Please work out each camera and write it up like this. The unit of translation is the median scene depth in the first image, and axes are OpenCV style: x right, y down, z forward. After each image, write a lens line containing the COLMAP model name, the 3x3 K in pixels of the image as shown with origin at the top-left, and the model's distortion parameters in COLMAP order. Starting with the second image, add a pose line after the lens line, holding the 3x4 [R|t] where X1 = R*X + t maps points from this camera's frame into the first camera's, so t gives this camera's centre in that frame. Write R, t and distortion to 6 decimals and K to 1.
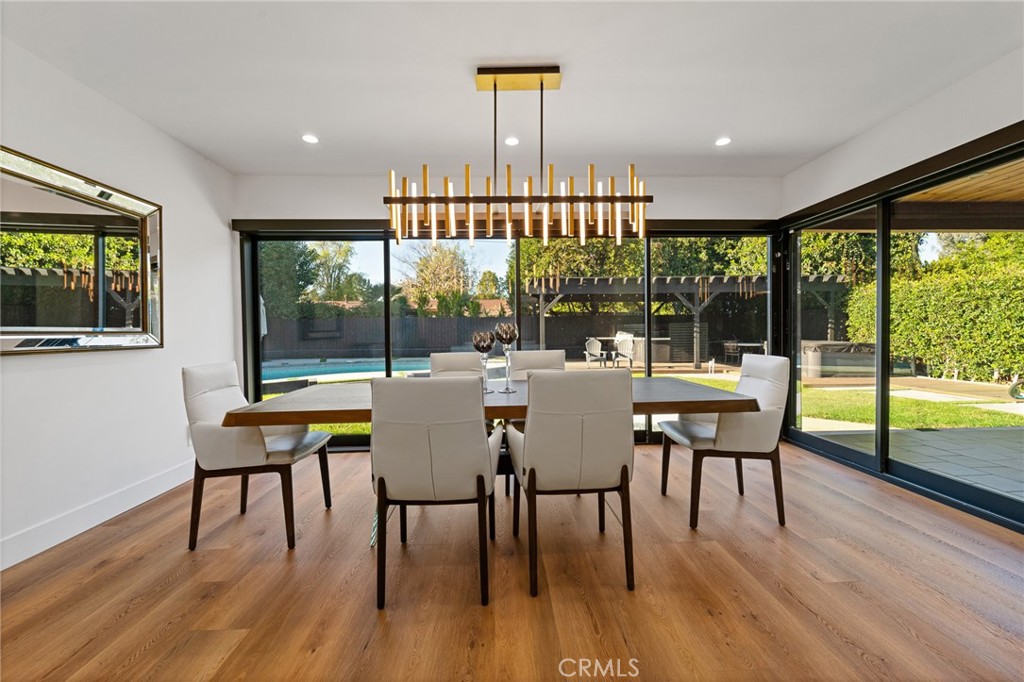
lens RADIAL K [[415.8, 0, 514.6], [0, 415.8, 338.0], [0, 0, 1]] dist [0.000620, -0.002618]
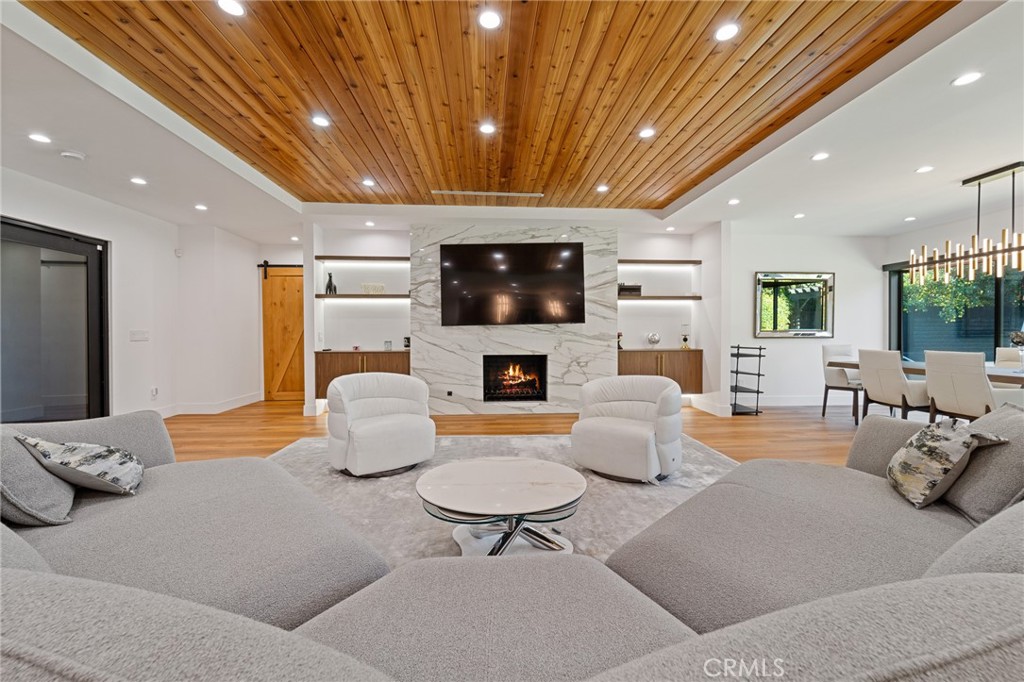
lens RADIAL K [[415.8, 0, 514.8], [0, 415.8, 334.3], [0, 0, 1]] dist [0.000620, -0.002618]
pose [[0.036924, 0.018212, -0.999152, 0.324853], [-0.015658, 0.999722, 0.017643, -0.002260], [0.999195, 0.014993, 0.037199, -0.191329]]
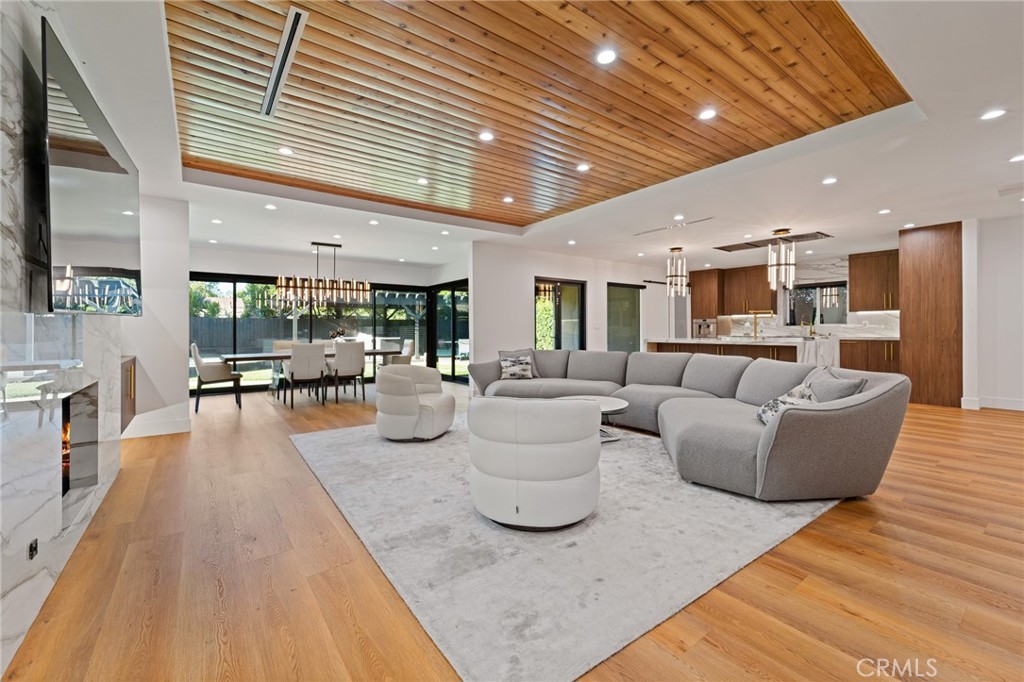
lens RADIAL K [[415.8, 0, 515.9], [0, 415.8, 329.1], [0, 0, 1]] dist [0.000620, -0.002618]
pose [[0.823209, 0.009879, 0.567652, -0.116142], [0.003346, 0.999747, -0.022251, 0.007349], [-0.567729, 0.020216, 0.822968, -0.458519]]
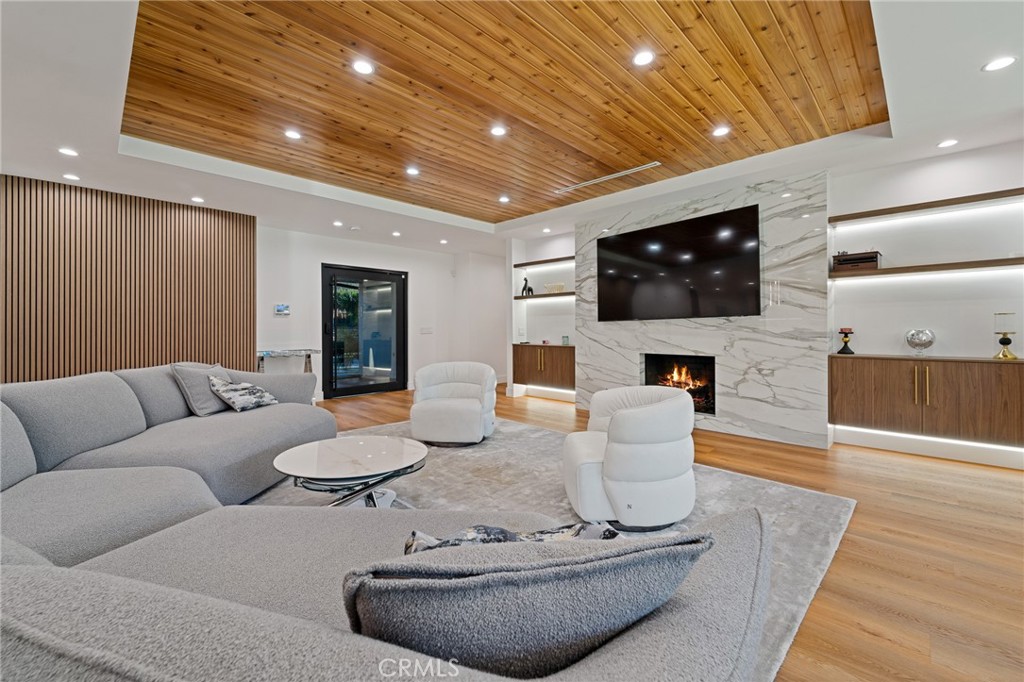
lens RADIAL K [[415.8, 0, 518.3], [0, 415.8, 325.5], [0, 0, 1]] dist [0.000620, -0.002618]
pose [[-0.724377, 0.010291, -0.689327, 0.230064], [0.000498, 0.999896, 0.014404, -0.004558], [0.689403, 0.010091, -0.724307, 0.024907]]
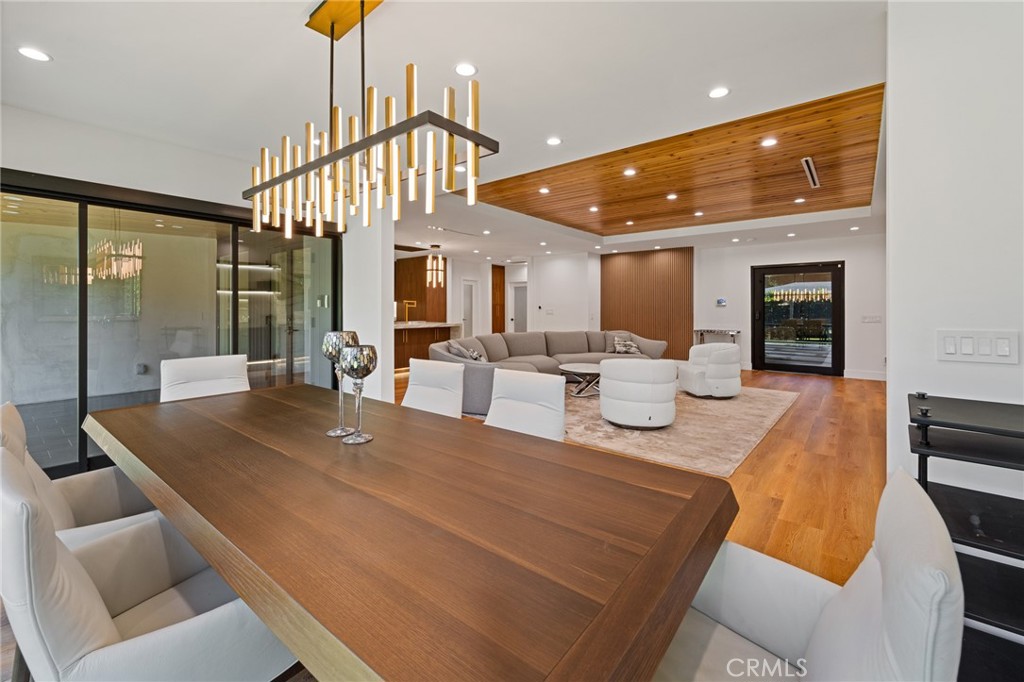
lens RADIAL K [[415.8, 0, 513.8], [0, 415.8, 303.7], [0, 0, 1]] dist [0.000620, -0.002618]
pose [[-0.746122, 0.020491, 0.665494, -0.146269], [0.019233, 0.999773, -0.009220, -0.015122], [-0.665532, 0.005921, -0.746346, 0.275919]]
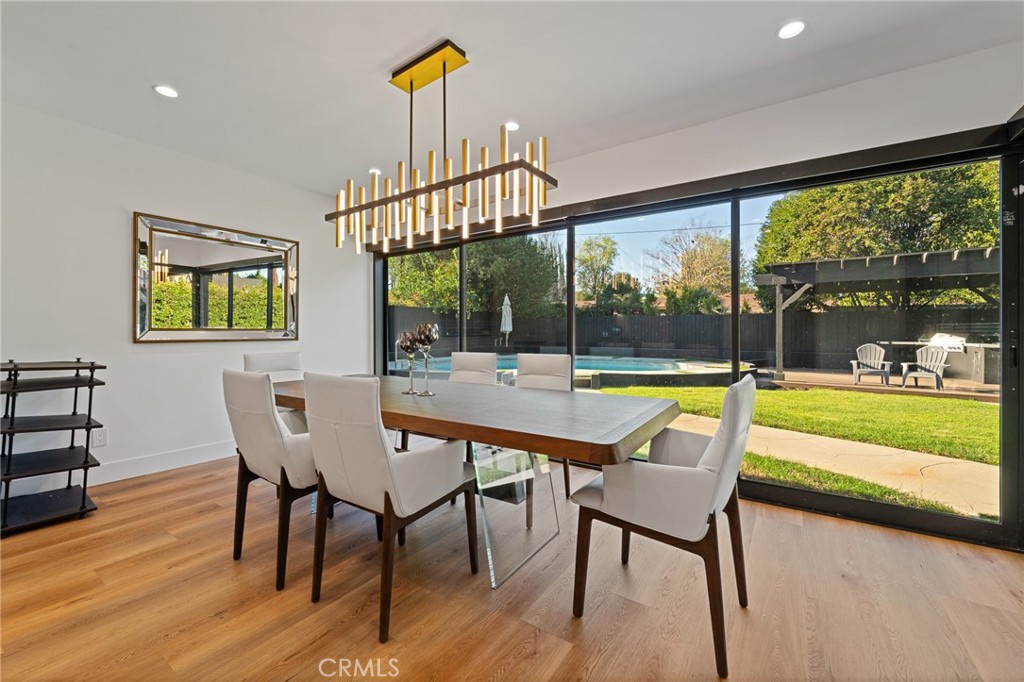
lens RADIAL K [[415.8, 0, 502.2], [0, 415.8, 331.3], [0, 0, 1]] dist [0.000620, -0.002618]
pose [[0.798447, 0.010457, -0.601974, 0.151195], [-0.018116, 0.999814, -0.006660, -0.002810], [0.601792, 0.016223, 0.798488, 0.072771]]
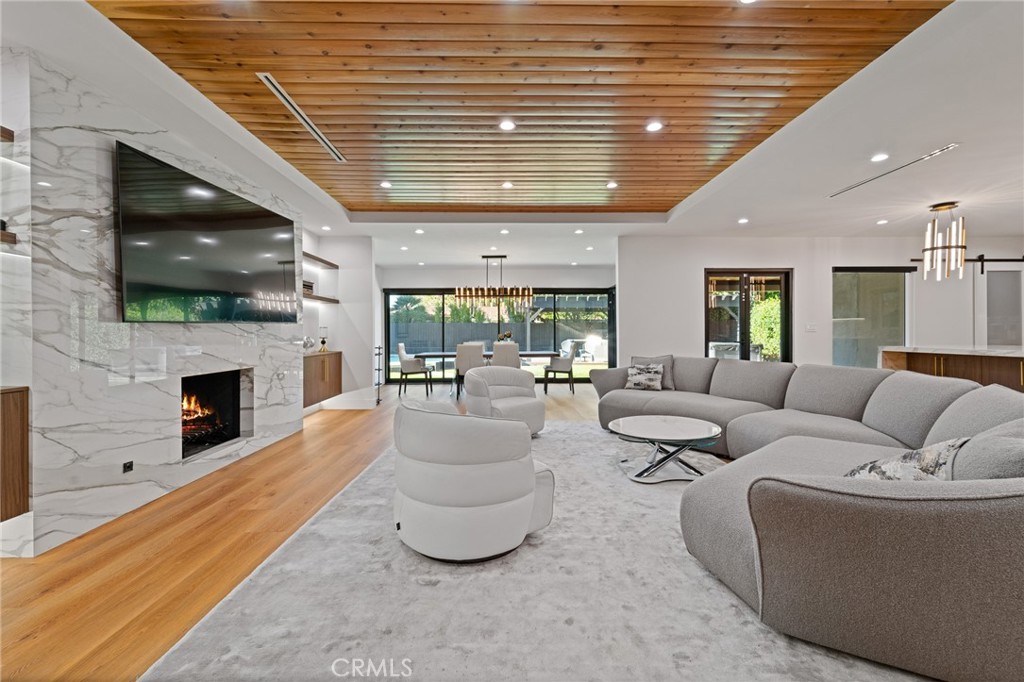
lens RADIAL K [[415.8, 0, 516.9], [0, 415.8, 333.9], [0, 0, 1]] dist [0.000620, -0.002618]
pose [[0.999946, 0.008743, -0.005534, 0.043899], [-0.008830, 0.999834, -0.015959, 0.006172], [0.005393, 0.016007, 0.999857, -0.478965]]
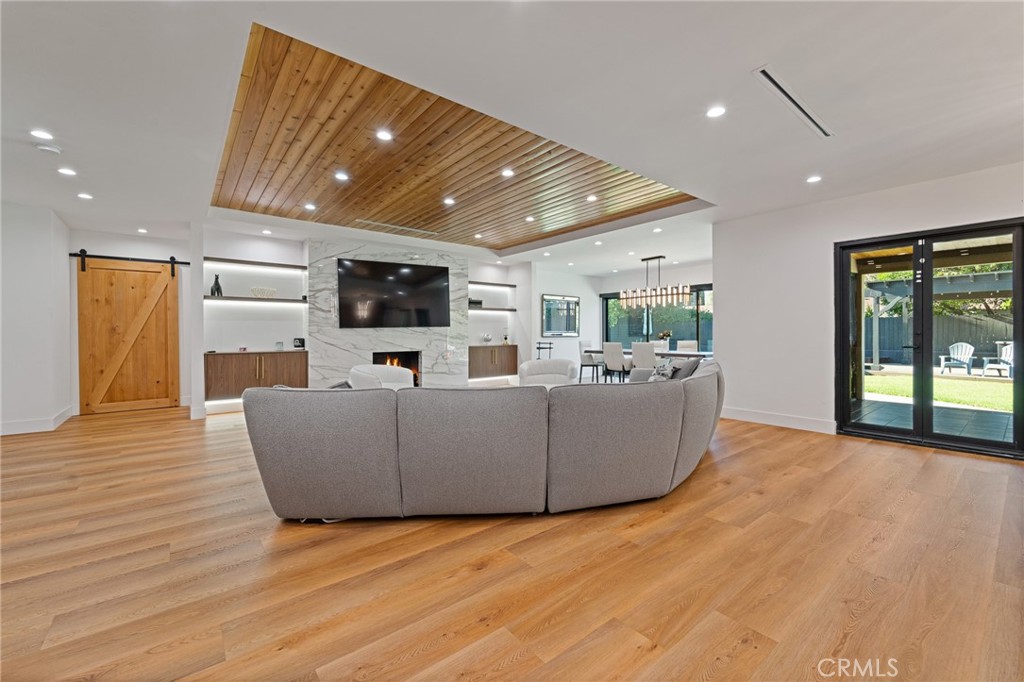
lens RADIAL K [[415.8, 0, 511.8], [0, 415.8, 332.3], [0, 0, 1]] dist [0.000620, -0.002618]
pose [[0.597811, 0.011130, -0.801560, 0.430028], [-0.019046, 0.999819, -0.000322, -0.000881], [0.801411, 0.015459, 0.597914, -0.410144]]
